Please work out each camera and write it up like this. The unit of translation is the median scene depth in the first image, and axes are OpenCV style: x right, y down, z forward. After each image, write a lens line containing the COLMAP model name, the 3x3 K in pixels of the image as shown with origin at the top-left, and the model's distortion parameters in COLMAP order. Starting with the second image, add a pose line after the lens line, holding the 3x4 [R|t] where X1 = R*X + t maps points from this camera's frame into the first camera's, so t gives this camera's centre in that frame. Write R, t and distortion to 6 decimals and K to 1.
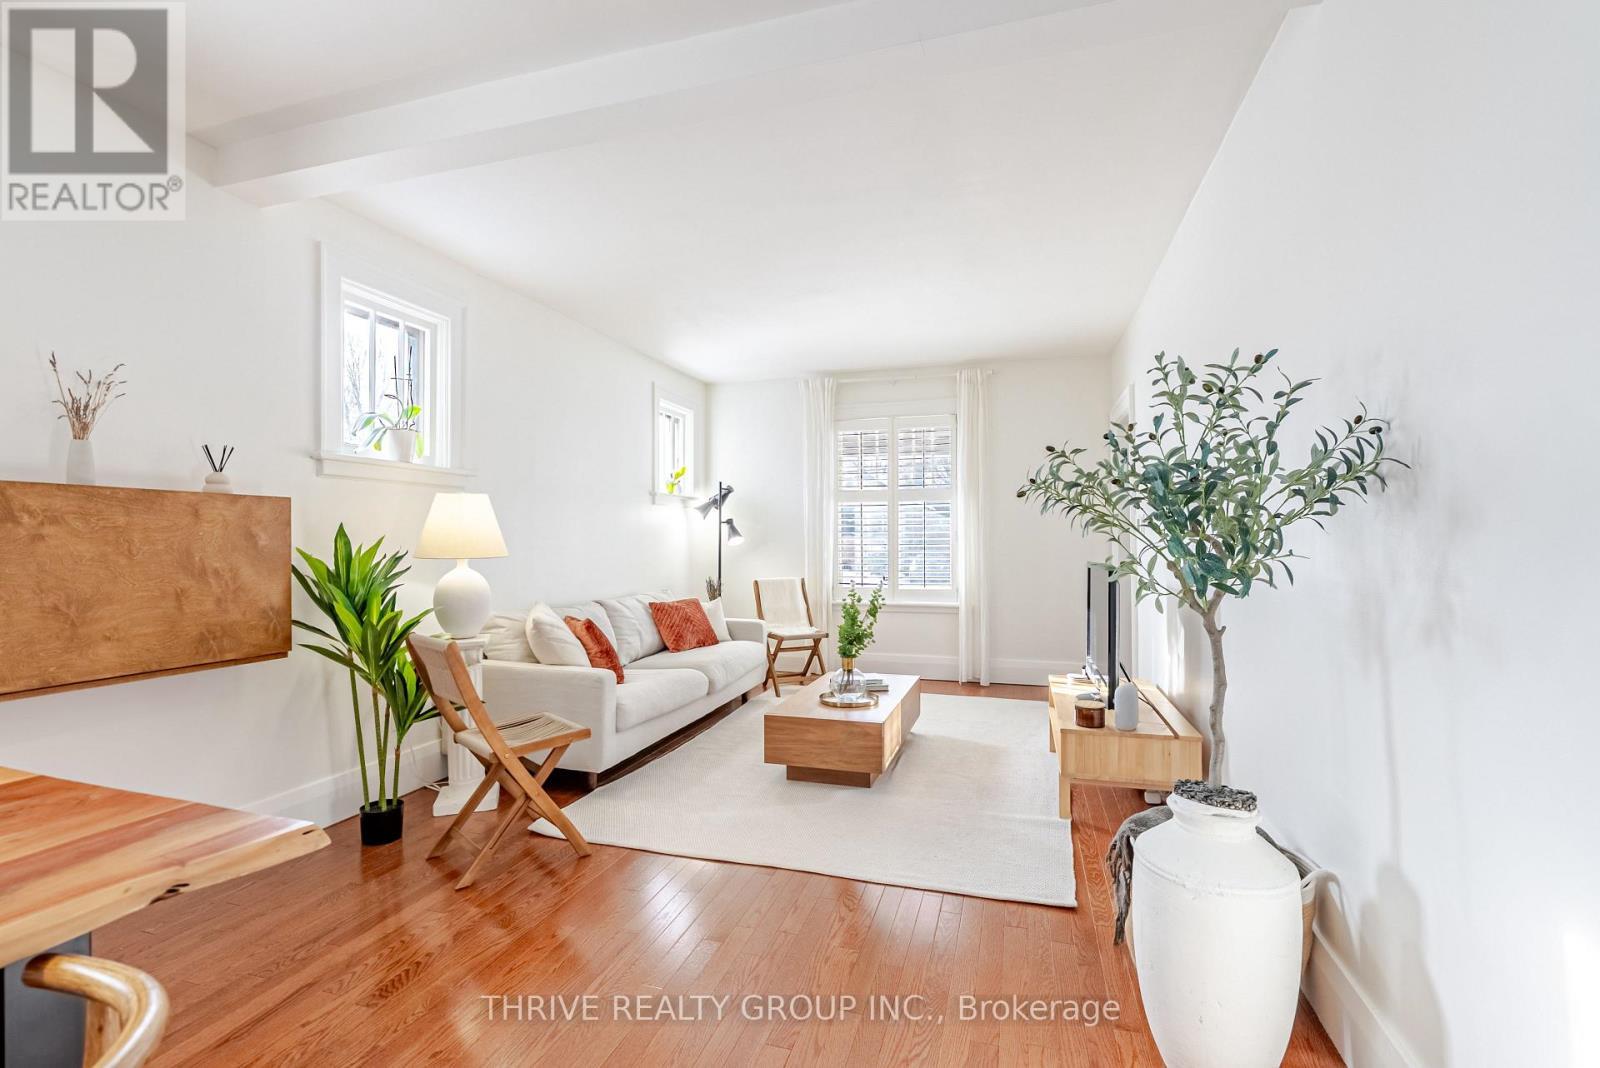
lens RADIAL K [[721.6, 0, 799.5], [0, 721.6, 536.1], [0, 0, 1]] dist [-0.004898, 0.000193]
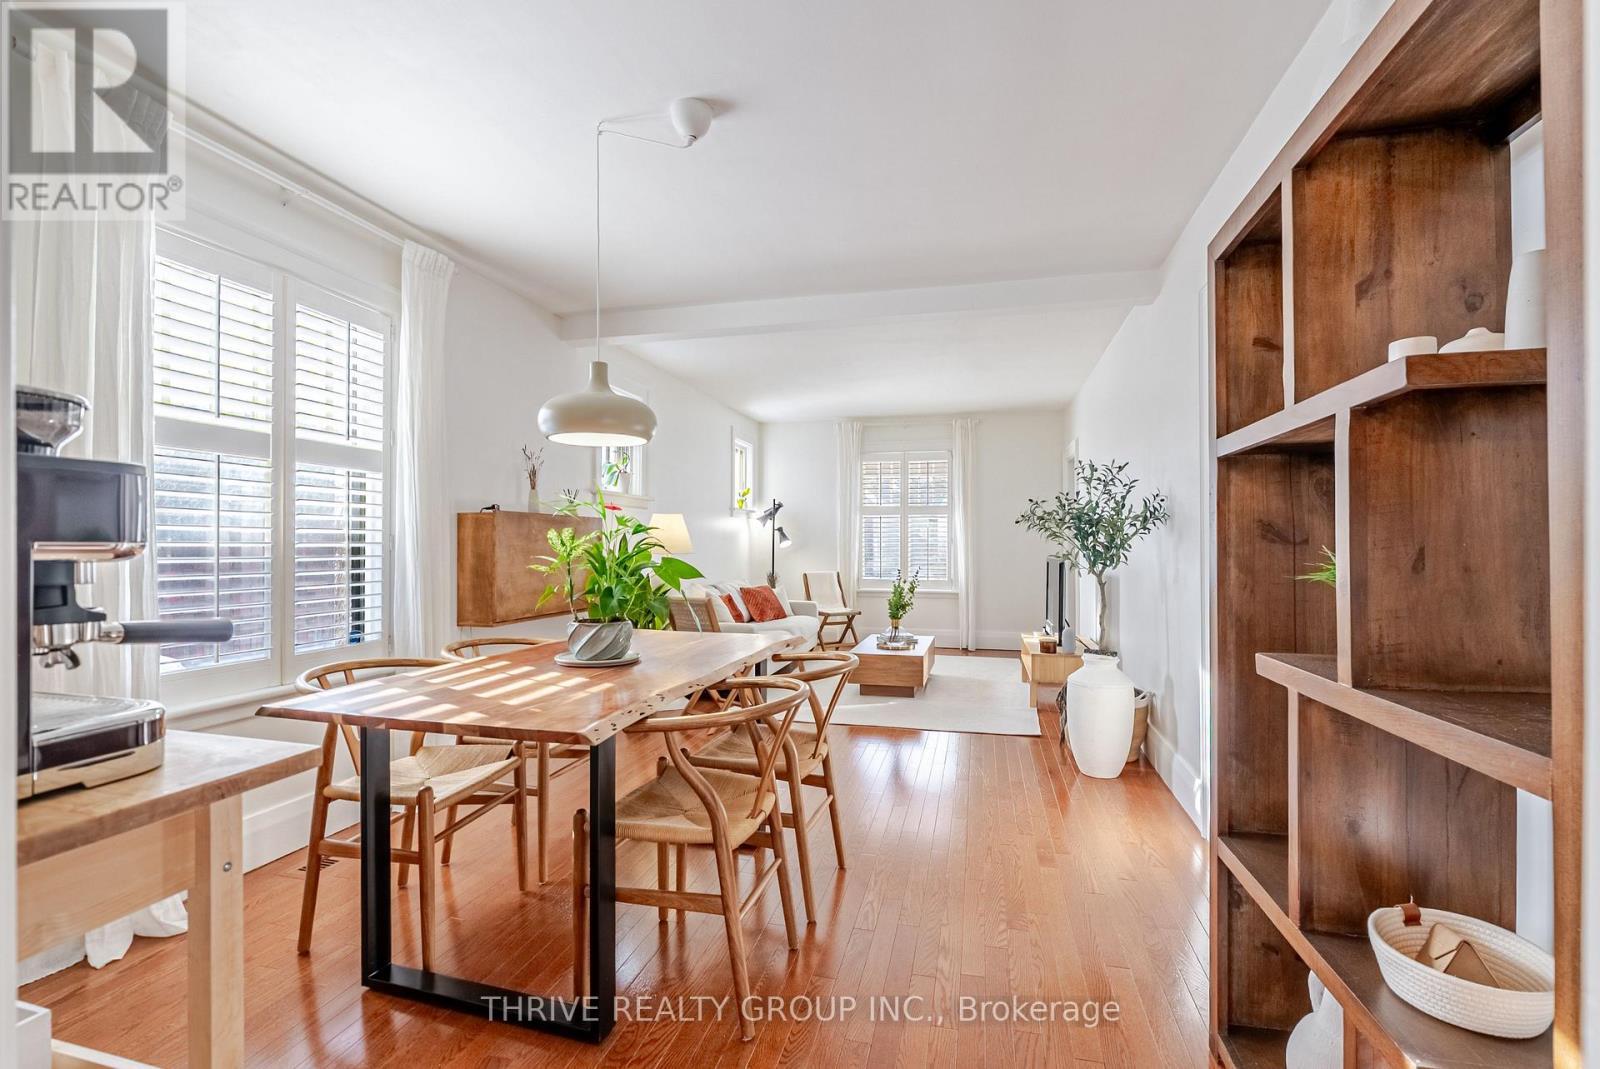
lens RADIAL K [[721.6, 0, 804.0], [0, 721.6, 541.6], [0, 0, 1]] dist [-0.004898, 0.000193]
pose [[0.998302, 0.004070, 0.058116, -0.281535], [-0.004257, 0.999986, 0.003094, -0.003402], [-0.058103, -0.003336, 0.998305, -0.688004]]
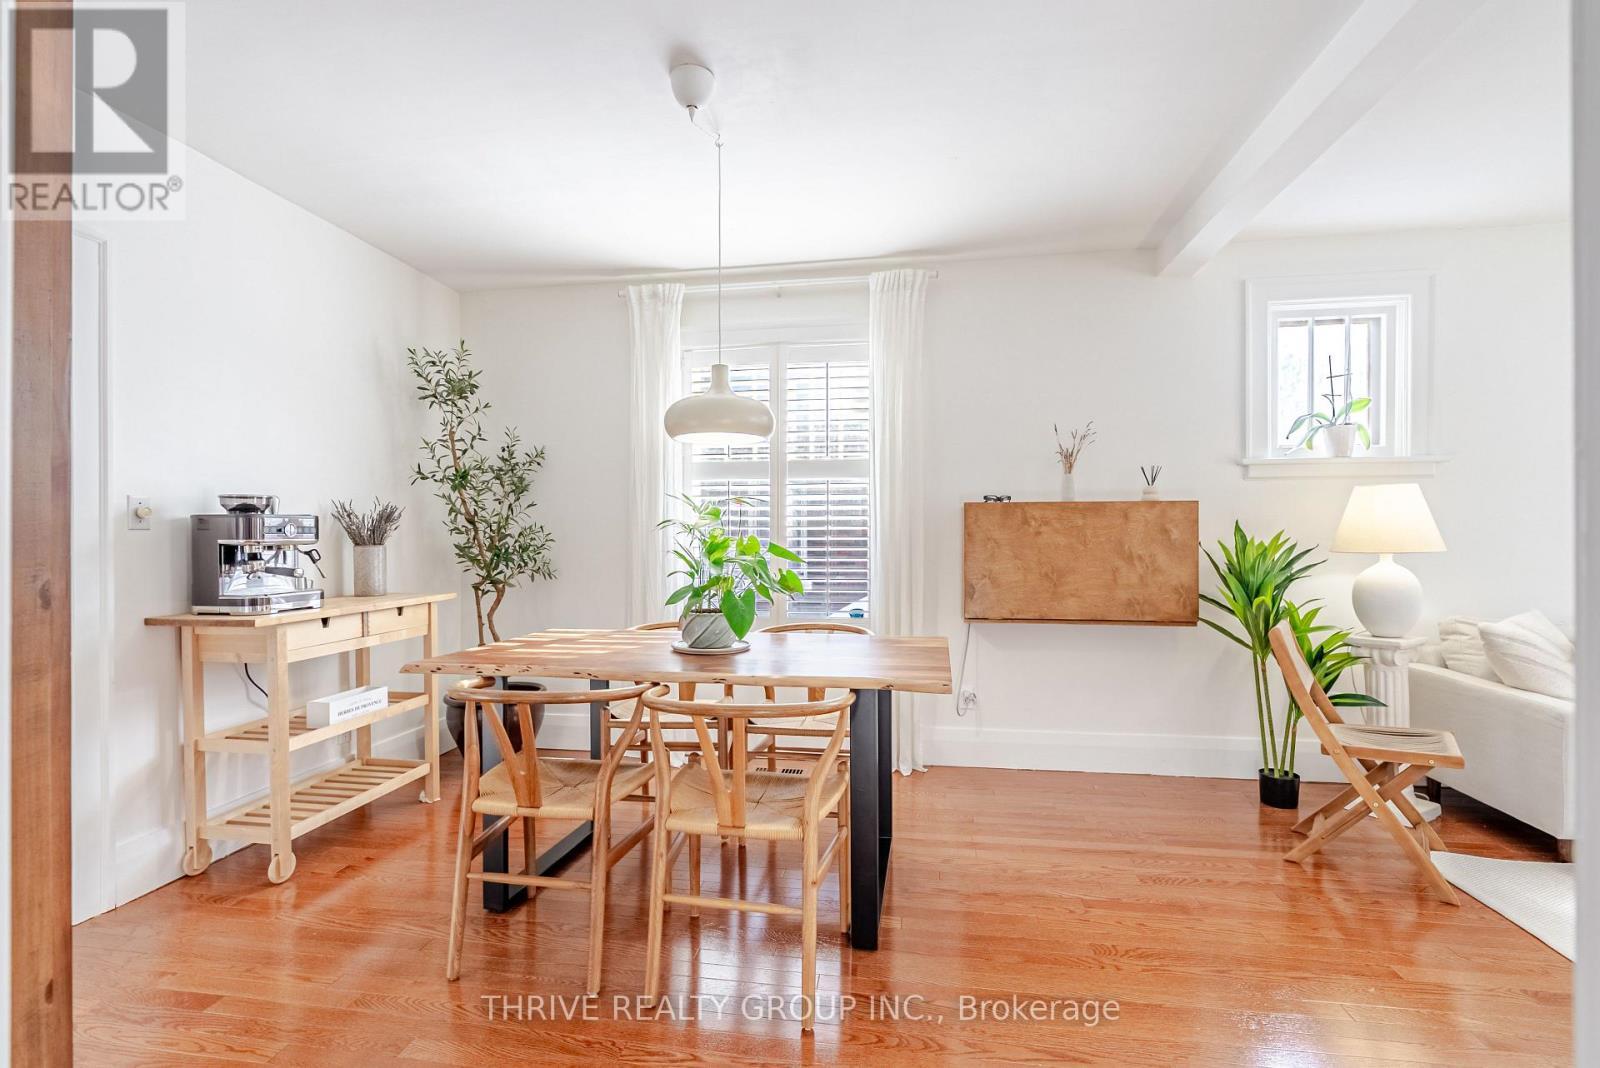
lens RADIAL K [[721.6, 0, 794.3], [0, 721.6, 540.6], [0, 0, 1]] dist [-0.004898, 0.000193]
pose [[0.140791, 0.001645, -0.990038, 0.392500], [0.007427, 0.999969, 0.002718, 0.007032], [0.990011, -0.007735, 0.140775, 0.105290]]
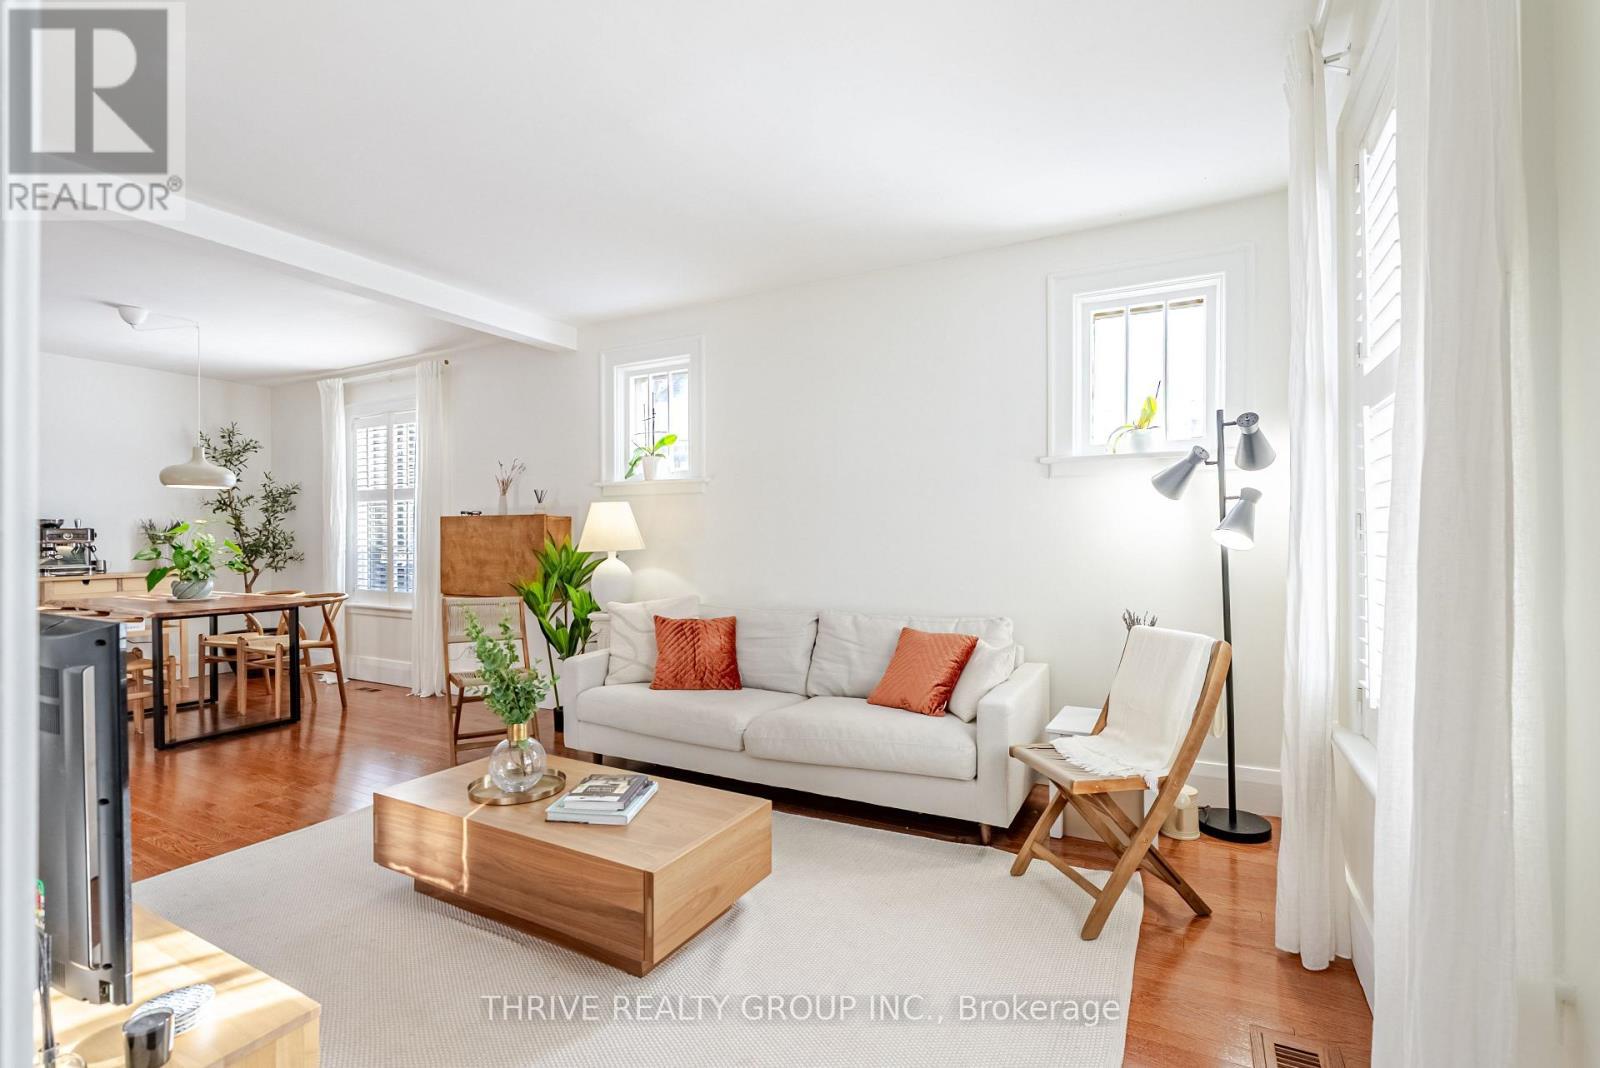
lens RADIAL K [[721.6, 0, 776.1], [0, 721.6, 538.9], [0, 0, 1]] dist [-0.004898, 0.000193]
pose [[-0.219423, 0.009289, -0.975586, 0.800792], [0.008373, 0.999936, 0.007638, -0.002029], [0.975594, -0.006493, -0.219487, 1.716847]]
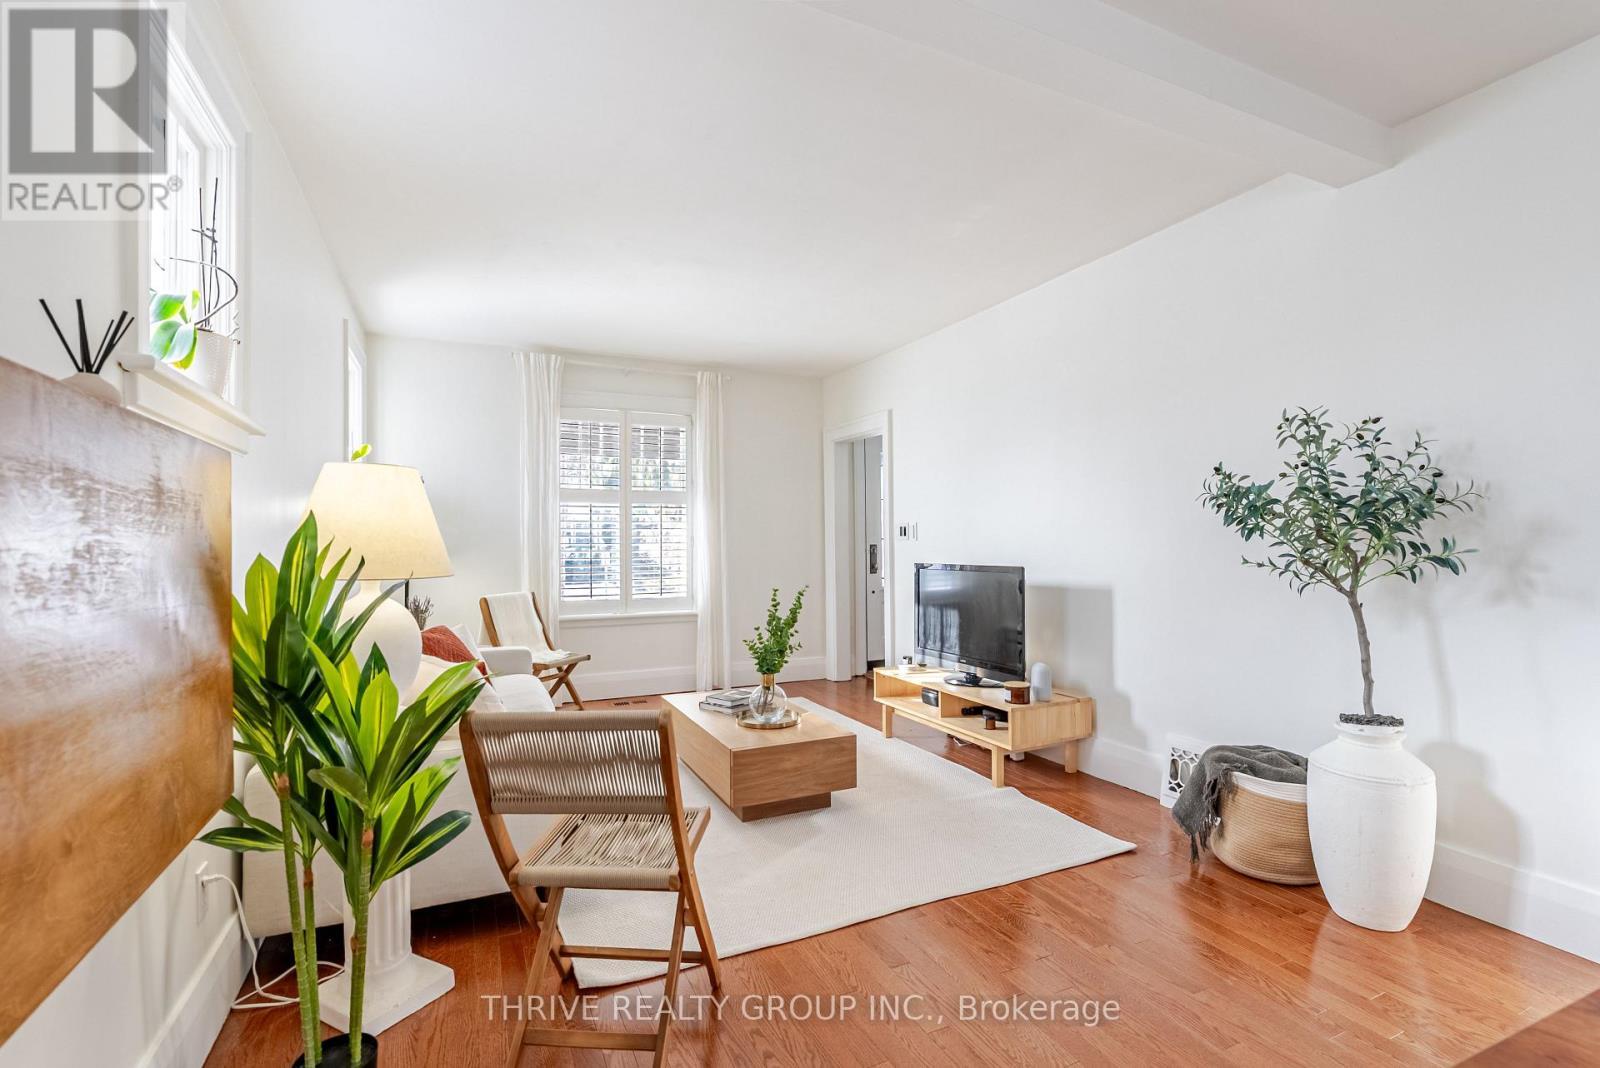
lens RADIAL K [[721.6, 0, 805.9], [0, 721.6, 537.4], [0, 0, 1]] dist [-0.004898, 0.000193]
pose [[0.740111, 0.006292, 0.672455, -0.654320], [-0.001108, 0.999966, -0.008137, 0.003846], [-0.672484, 0.005277, 0.740093, 0.369289]]
